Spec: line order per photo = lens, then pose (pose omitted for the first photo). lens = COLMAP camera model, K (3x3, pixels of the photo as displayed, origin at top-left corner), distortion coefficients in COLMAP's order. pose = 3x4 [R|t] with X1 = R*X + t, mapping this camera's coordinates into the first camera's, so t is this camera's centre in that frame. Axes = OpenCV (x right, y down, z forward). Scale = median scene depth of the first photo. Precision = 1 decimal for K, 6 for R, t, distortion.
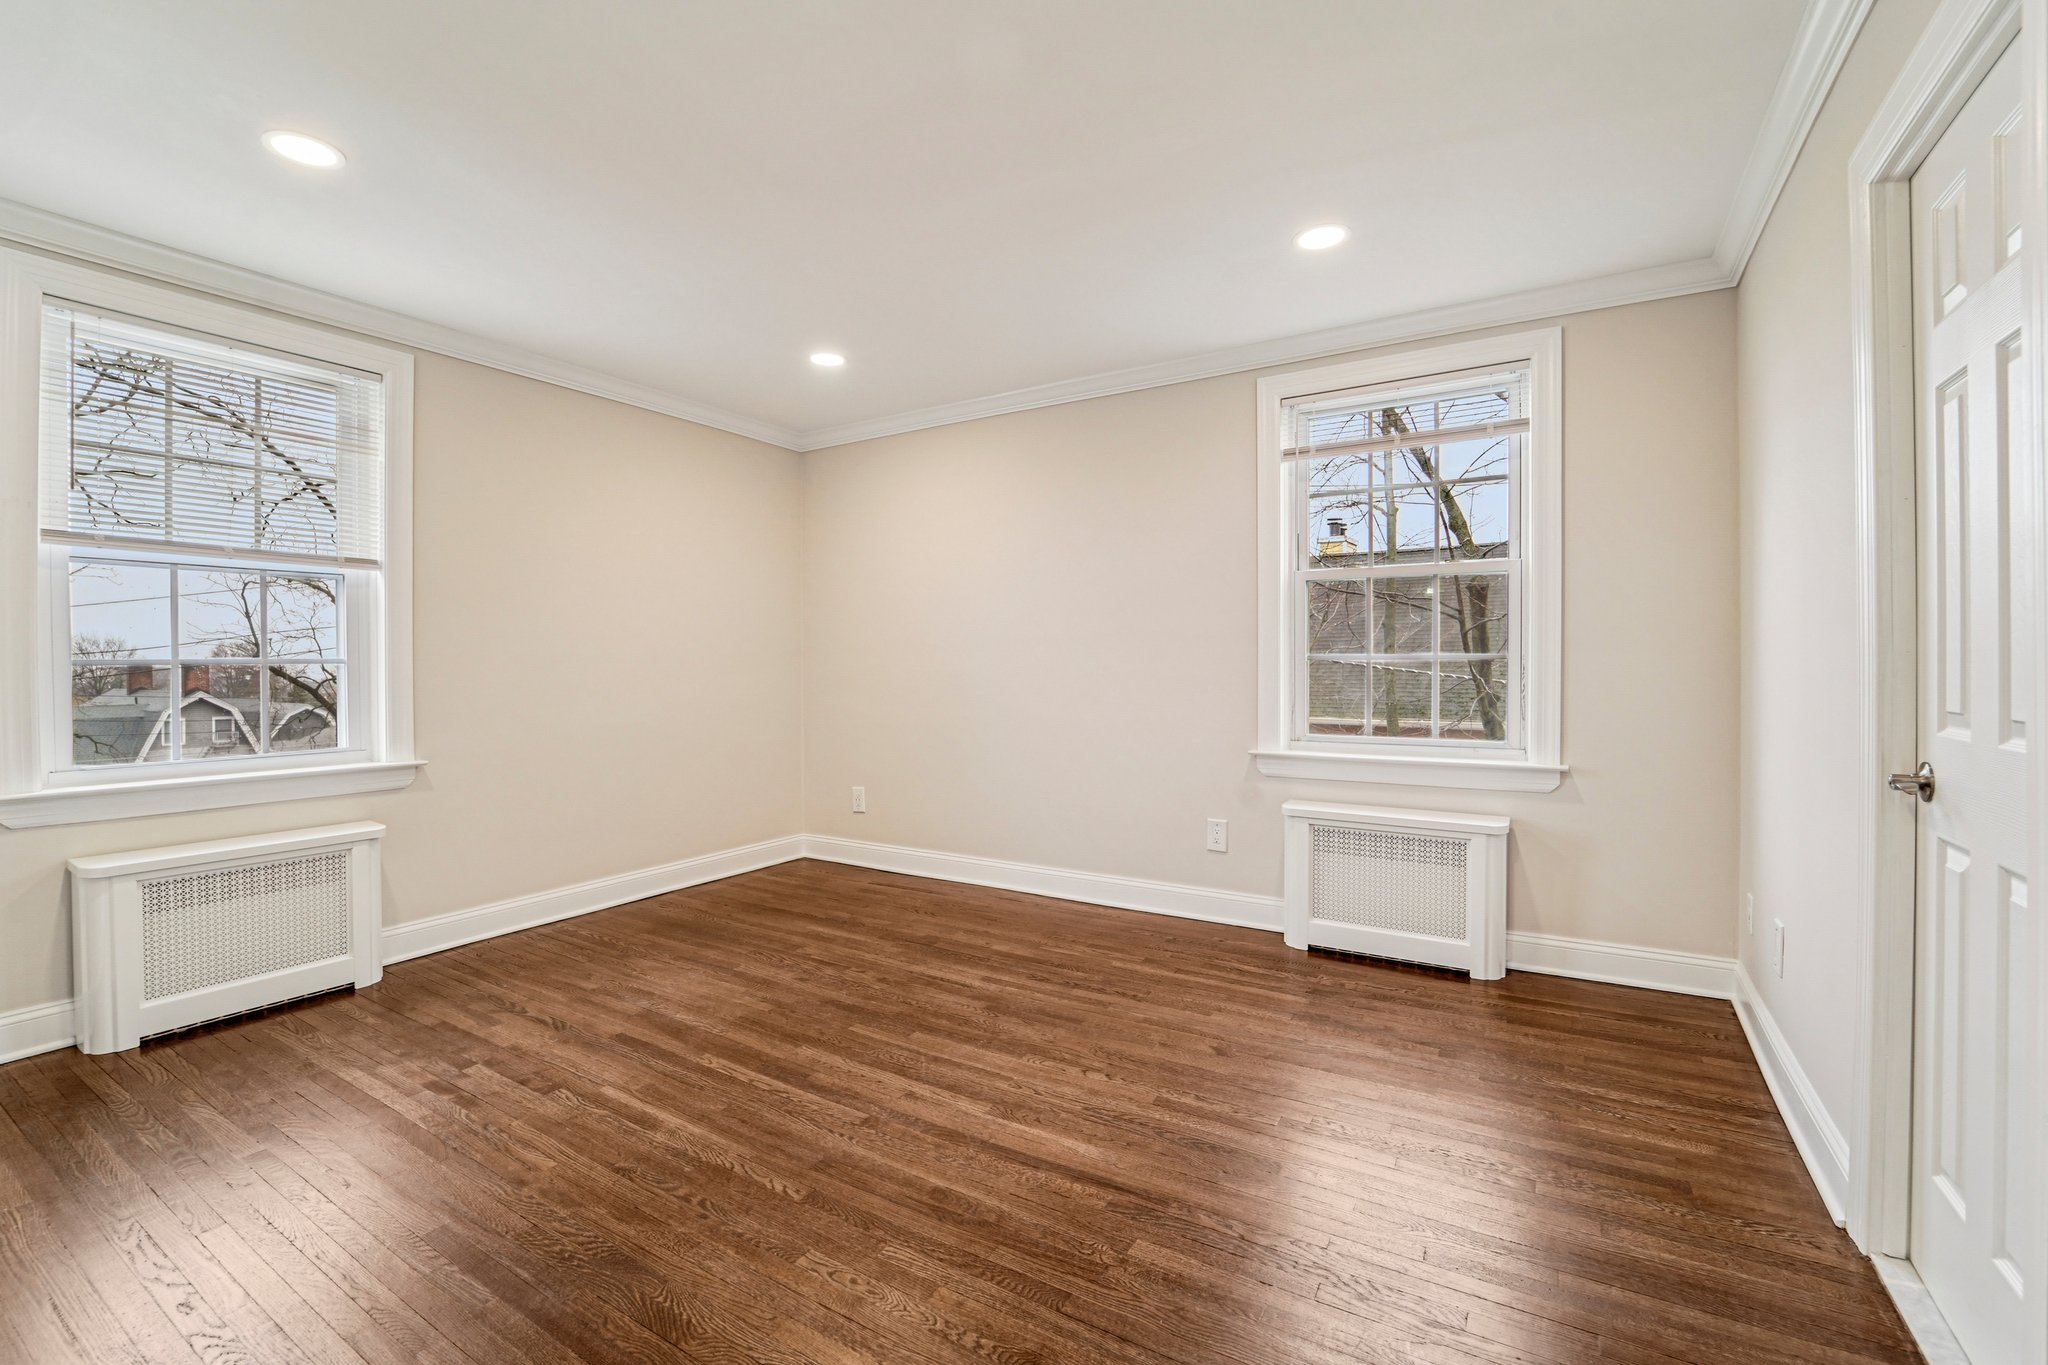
lens RADIAL K [[861.0, 0, 1017.4], [0, 861.0, 677.9], [0, 0, 1]] dist [-0.022947, -0.000695]
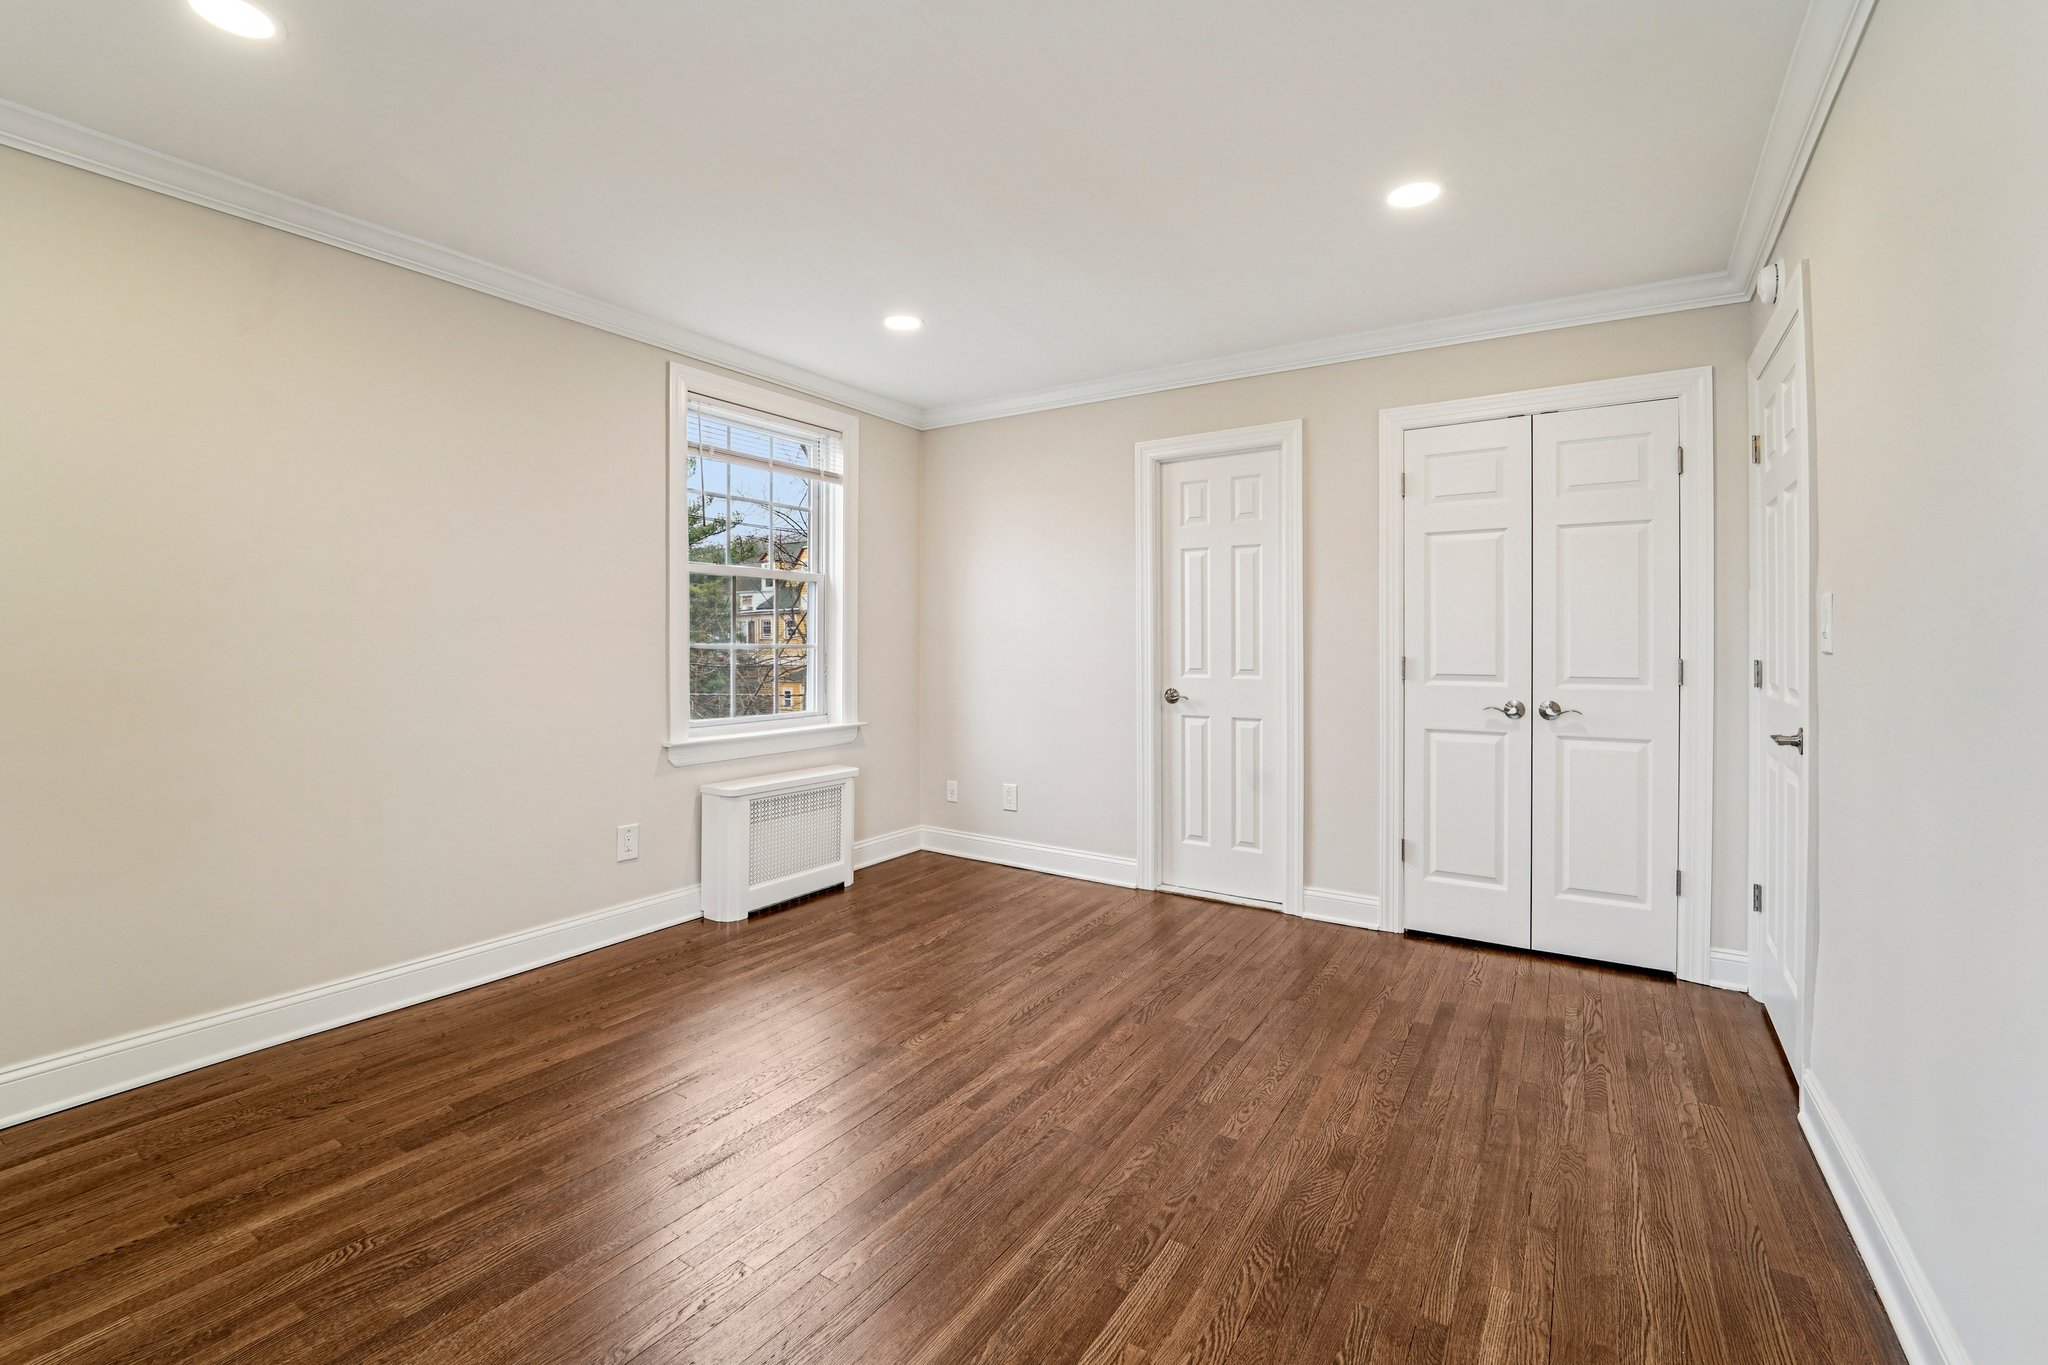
lens RADIAL K [[864.3, 0, 1030.0], [0, 864.3, 656.2], [0, 0, 1]] dist [-0.023823, -0.000274]
pose [[0.027095, -0.011318, 0.999569, -0.852919], [0.018232, 0.999775, 0.010826, -0.019621], [-0.999467, 0.017931, 0.027295, 0.707597]]
